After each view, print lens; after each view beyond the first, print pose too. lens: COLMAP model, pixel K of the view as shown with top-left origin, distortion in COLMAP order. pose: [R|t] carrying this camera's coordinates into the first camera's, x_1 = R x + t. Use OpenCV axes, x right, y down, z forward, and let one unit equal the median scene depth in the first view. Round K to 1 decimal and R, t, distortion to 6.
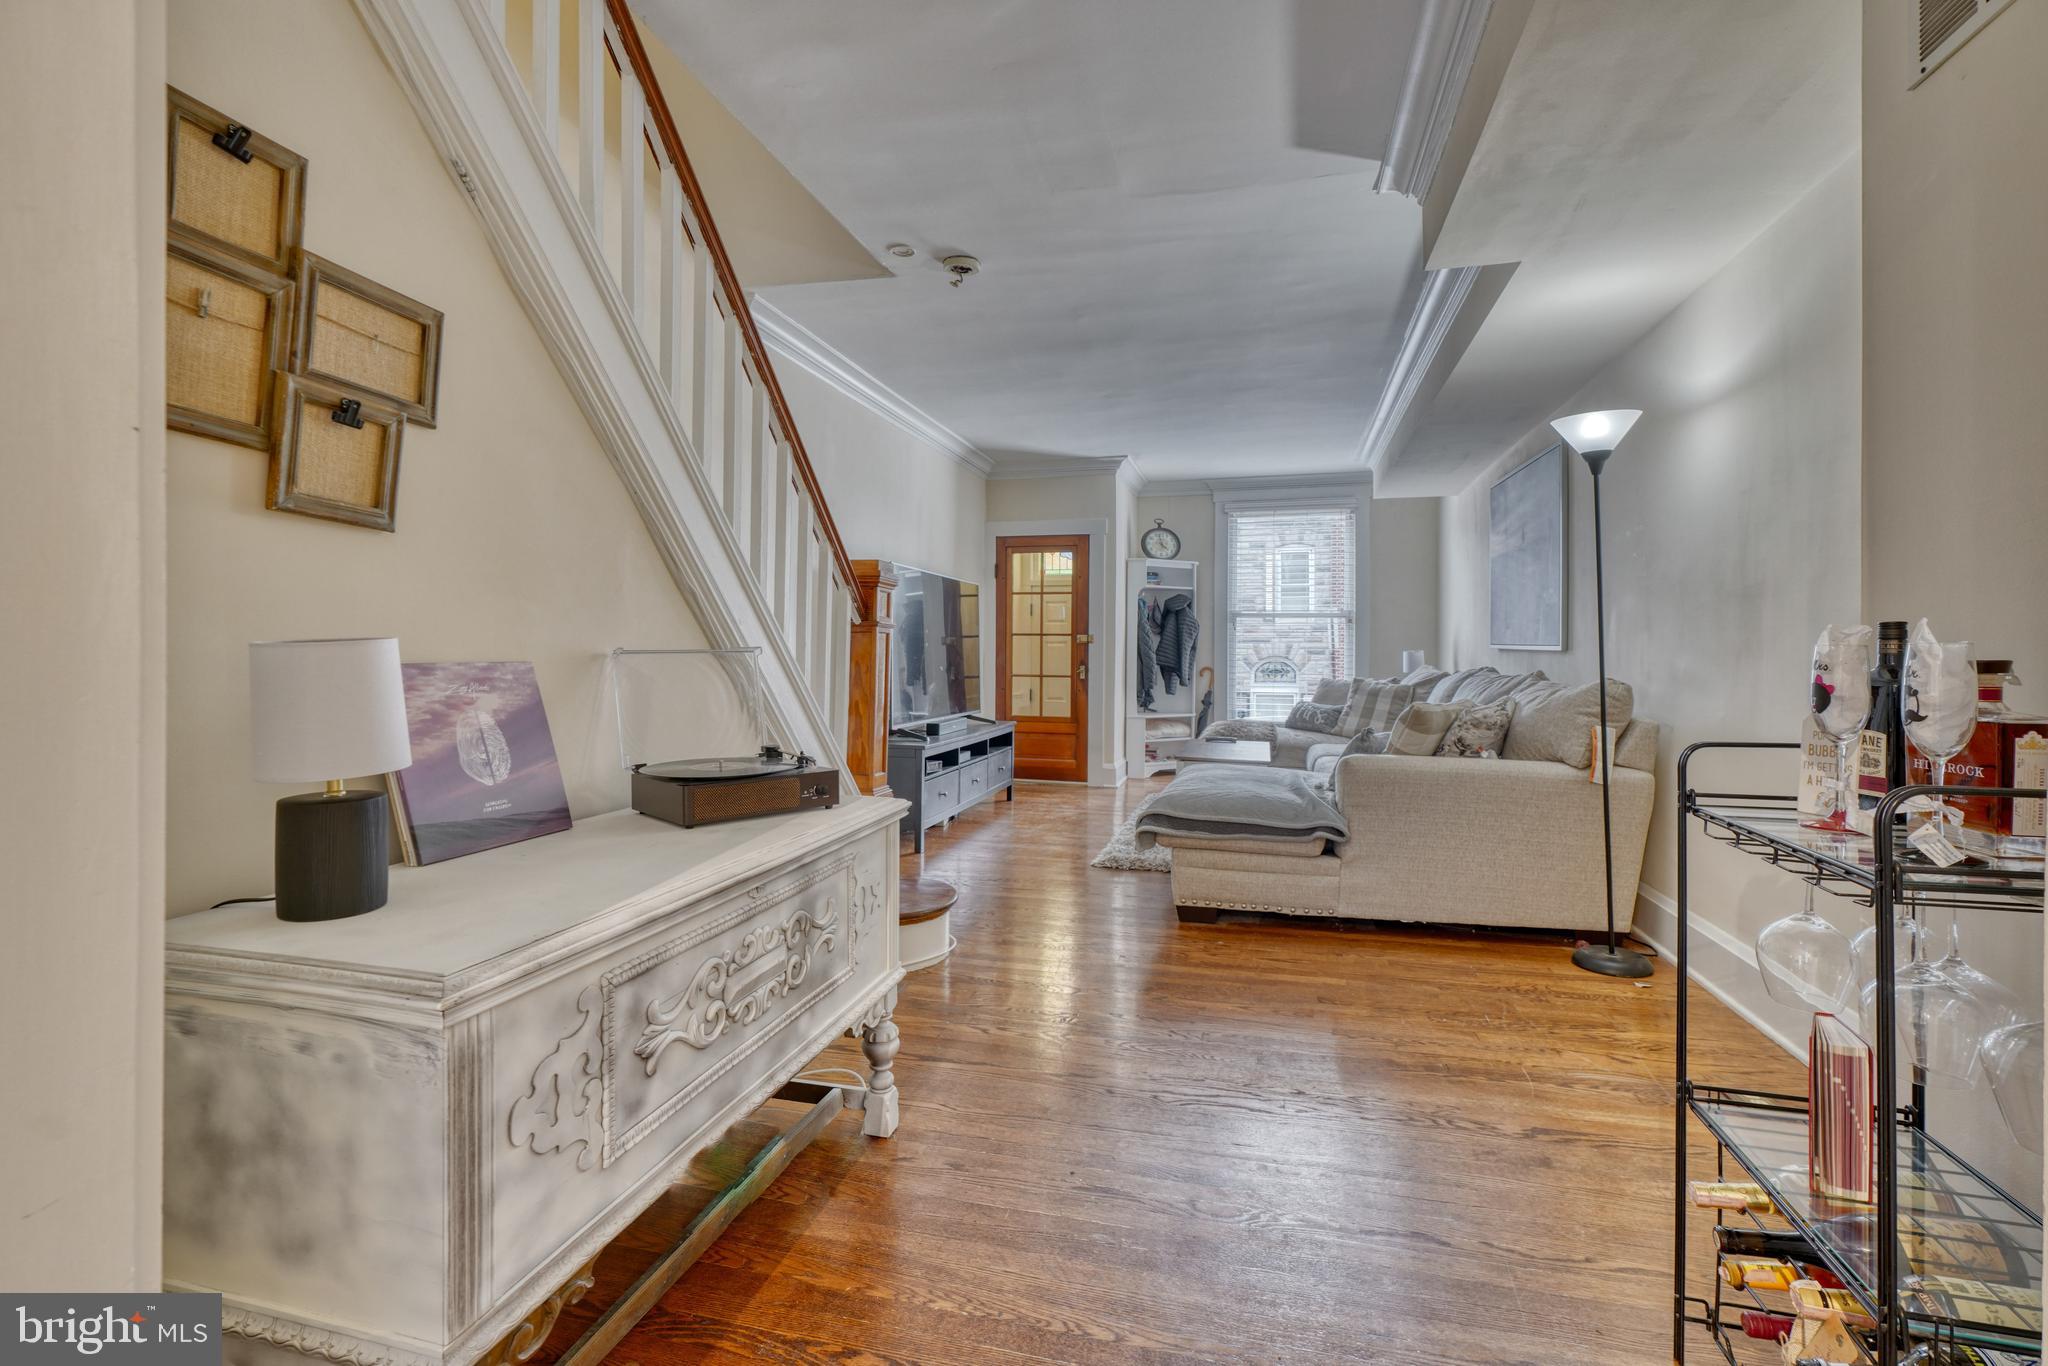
lens RADIAL K [[935.3, 0, 1017.3], [0, 935.3, 656.0], [0, 0, 1]] dist [-0.012743, 0.006233]
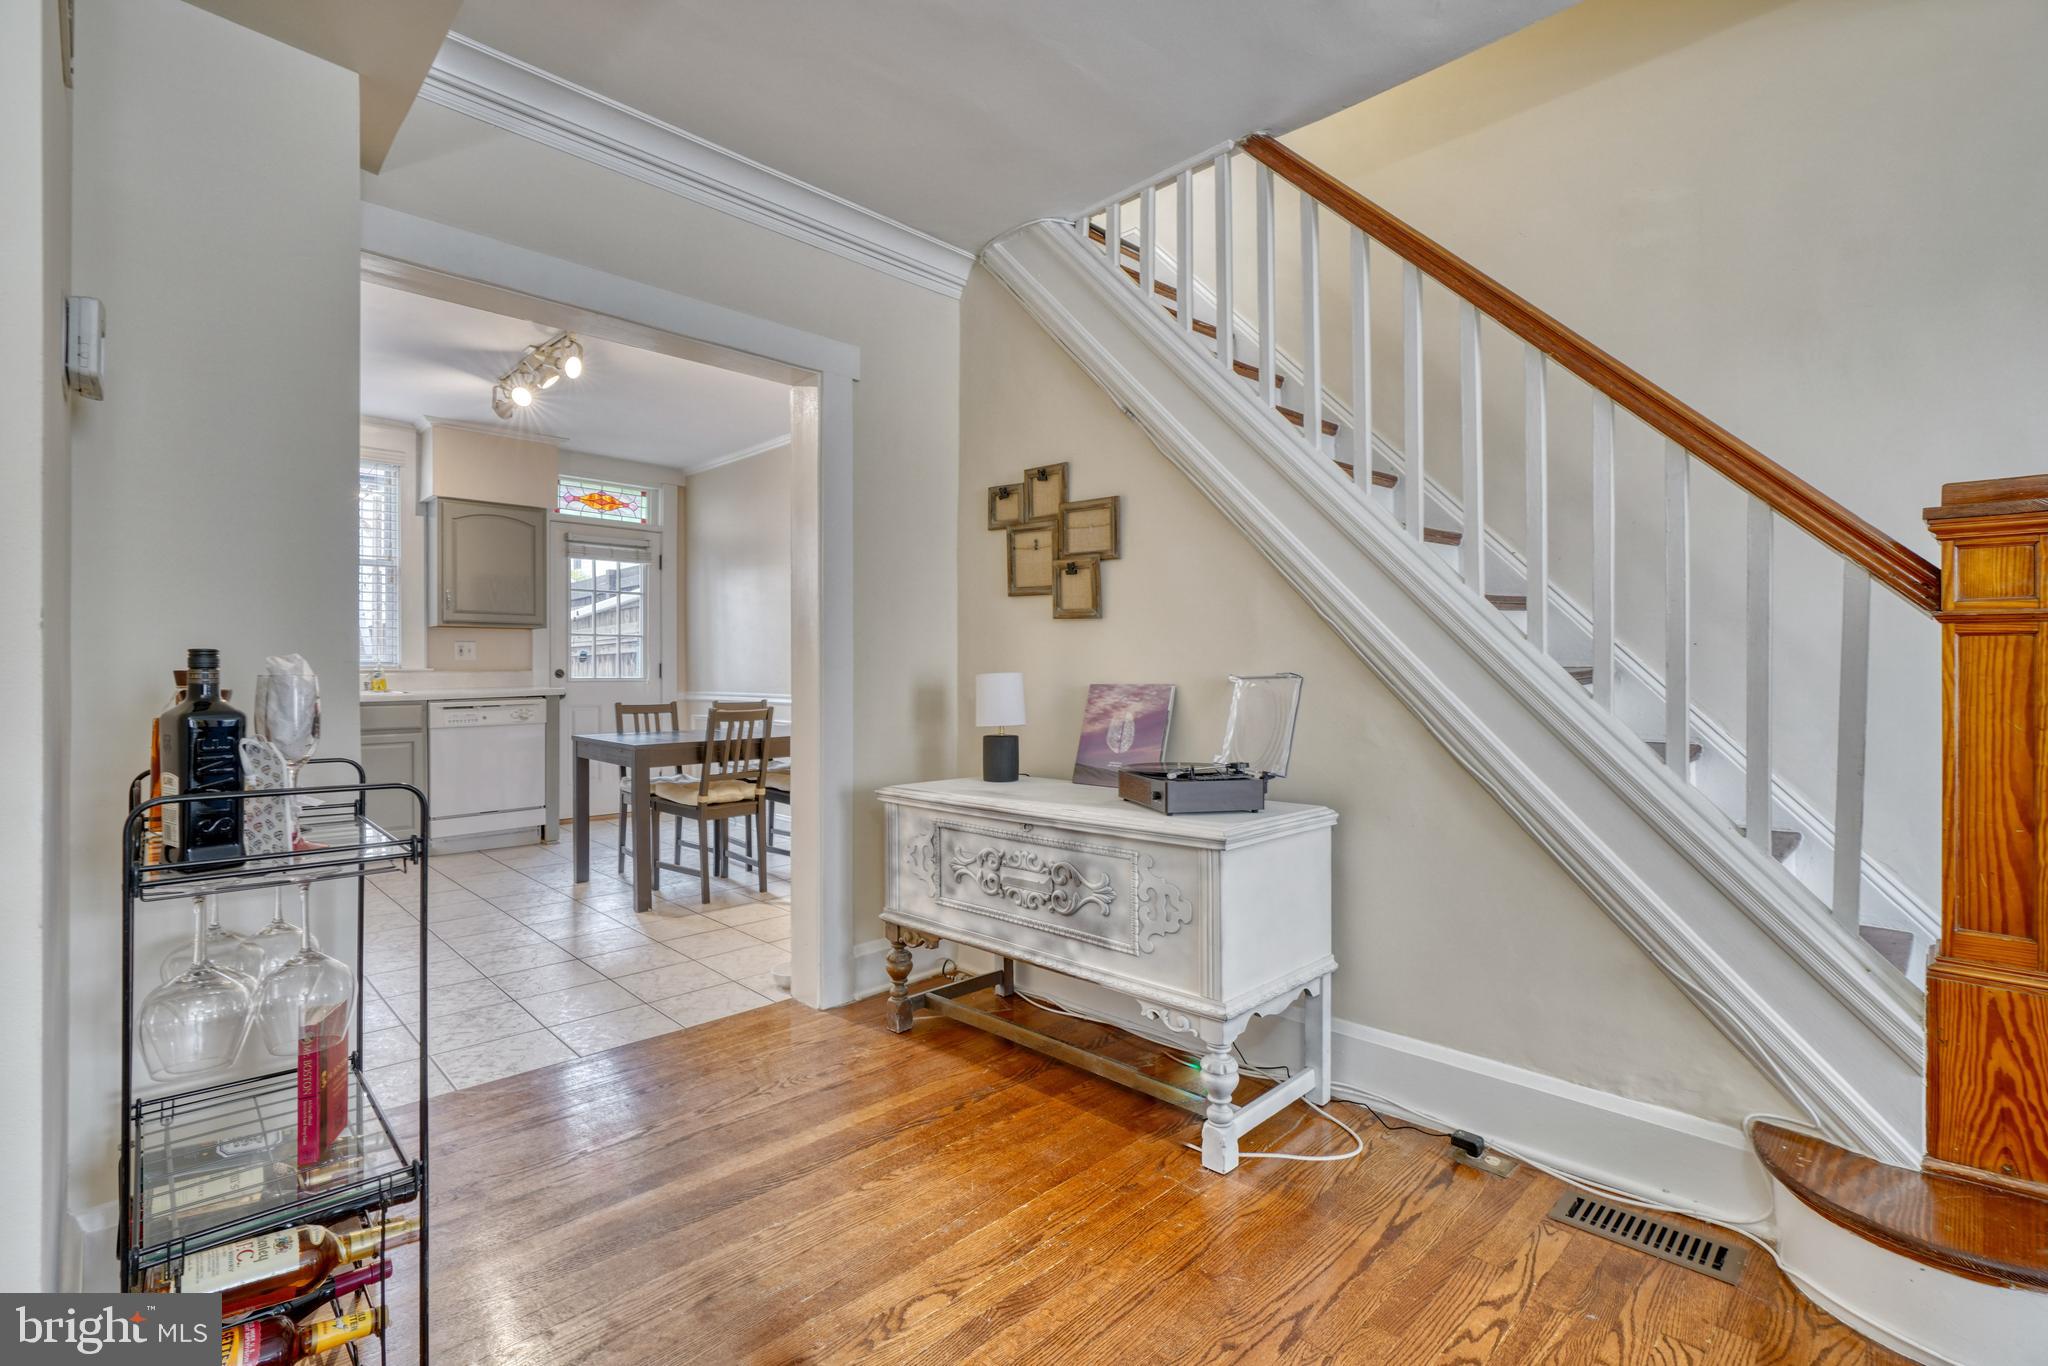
lens RADIAL K [[927.6, 0, 1016.2], [0, 927.6, 668.8], [0, 0, 1]] dist [-0.002926, 0.000115]
pose [[-0.499666, -0.006413, -0.866194, 1.080516], [-0.000779, 0.999976, -0.006954, -0.009899], [0.866218, -0.002800, -0.499659, 1.736762]]
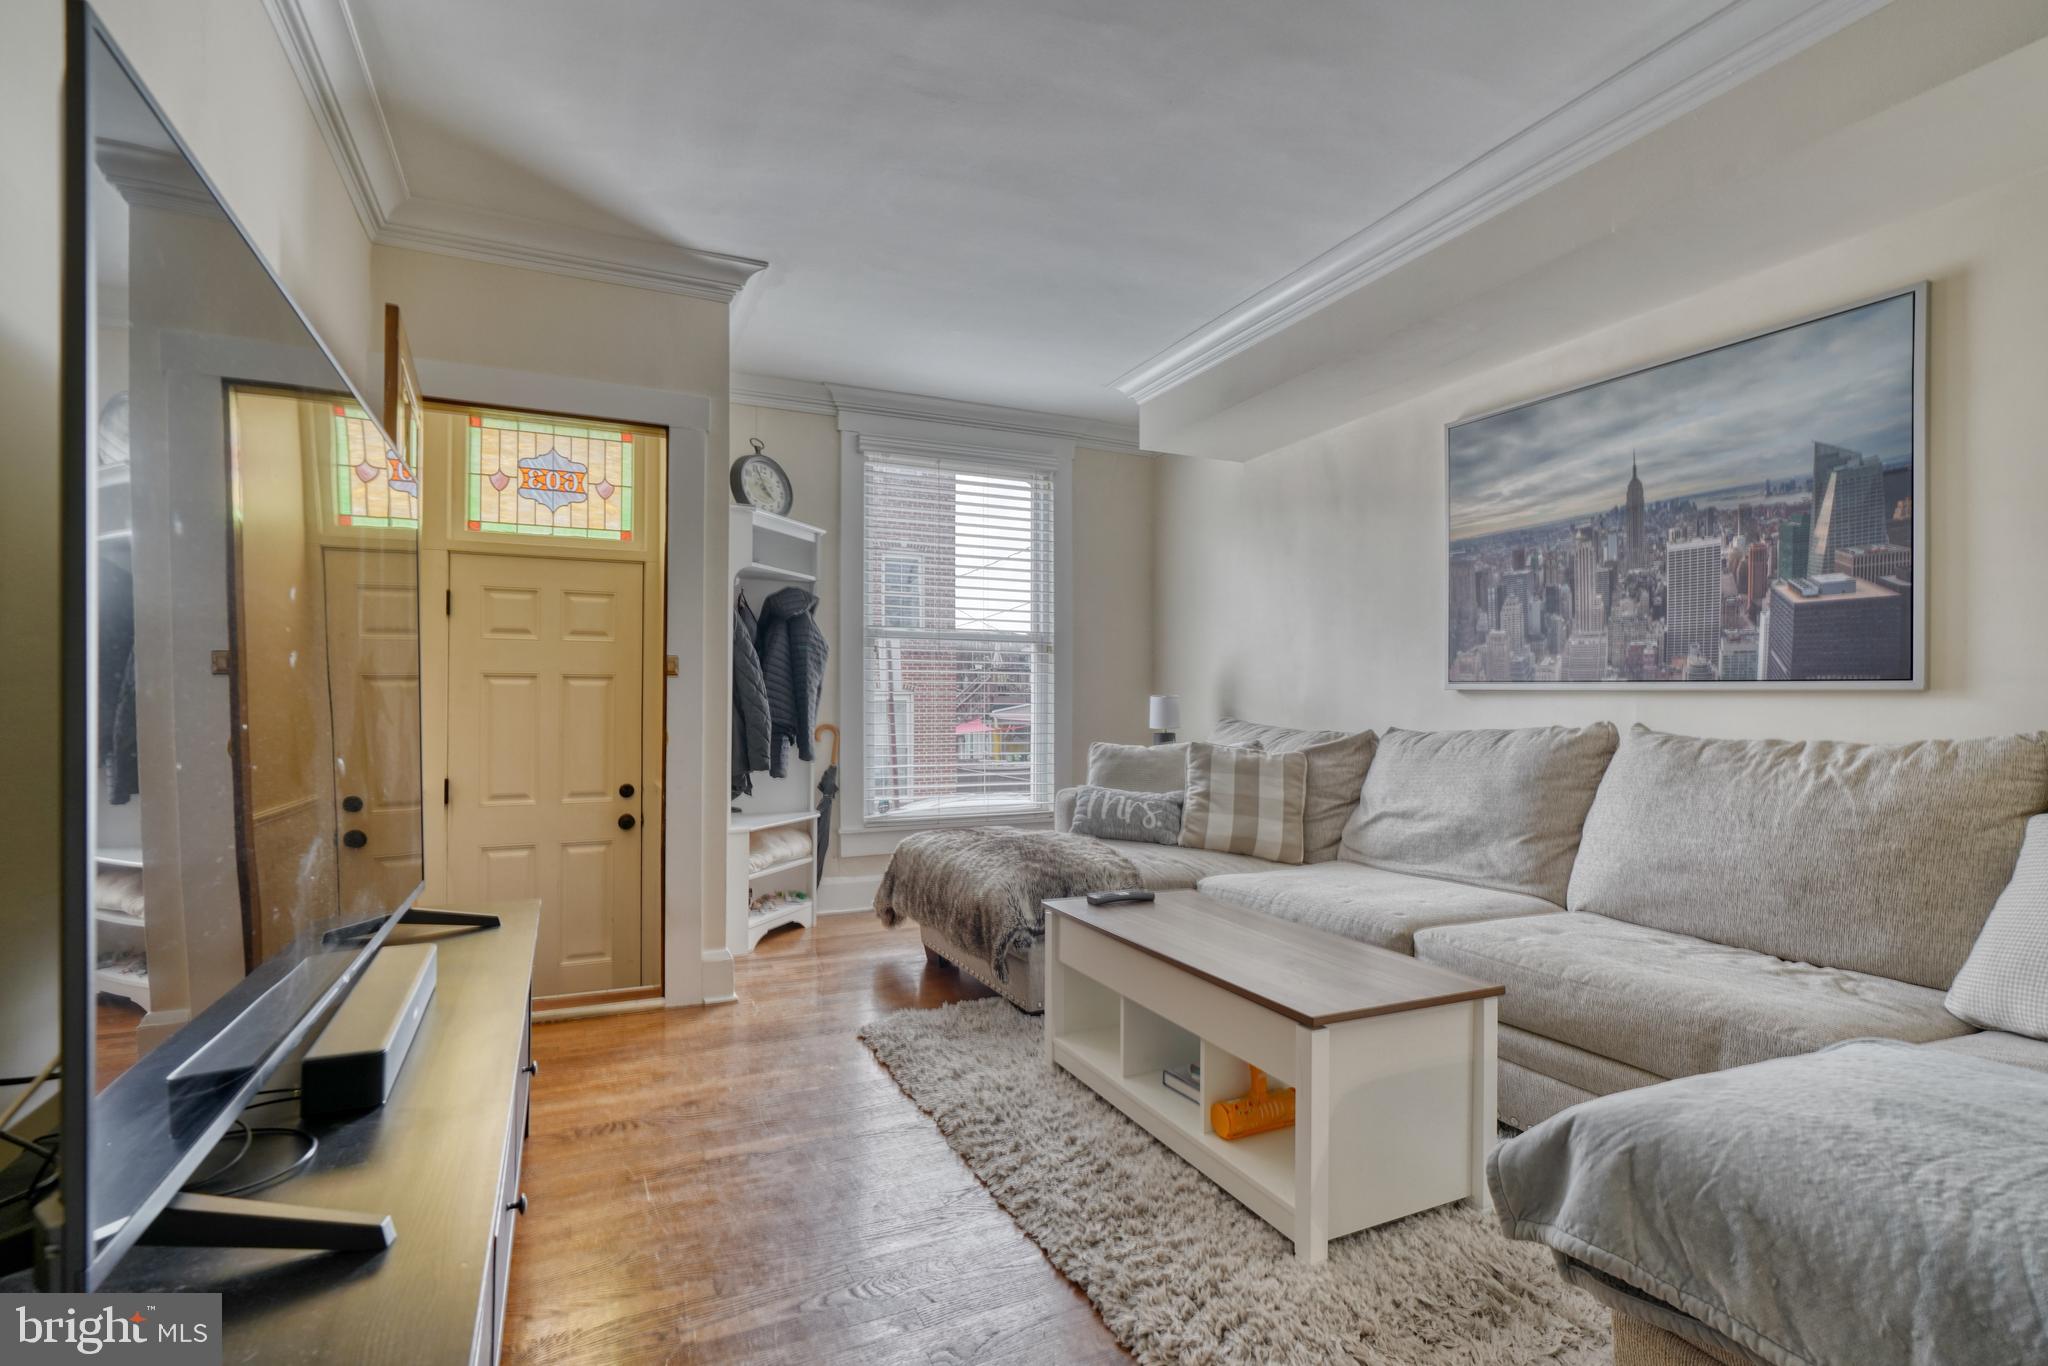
lens RADIAL K [[952.3, 0, 1018.4], [0, 952.3, 698.1], [0, 0, 1]] dist [-0.015041, 0.008155]
pose [[0.768035, 0.003775, 0.640397, -0.365185], [0.001586, 0.999968, -0.007797, 0.004719], [-0.640406, 0.007005, 0.768005, 2.605076]]
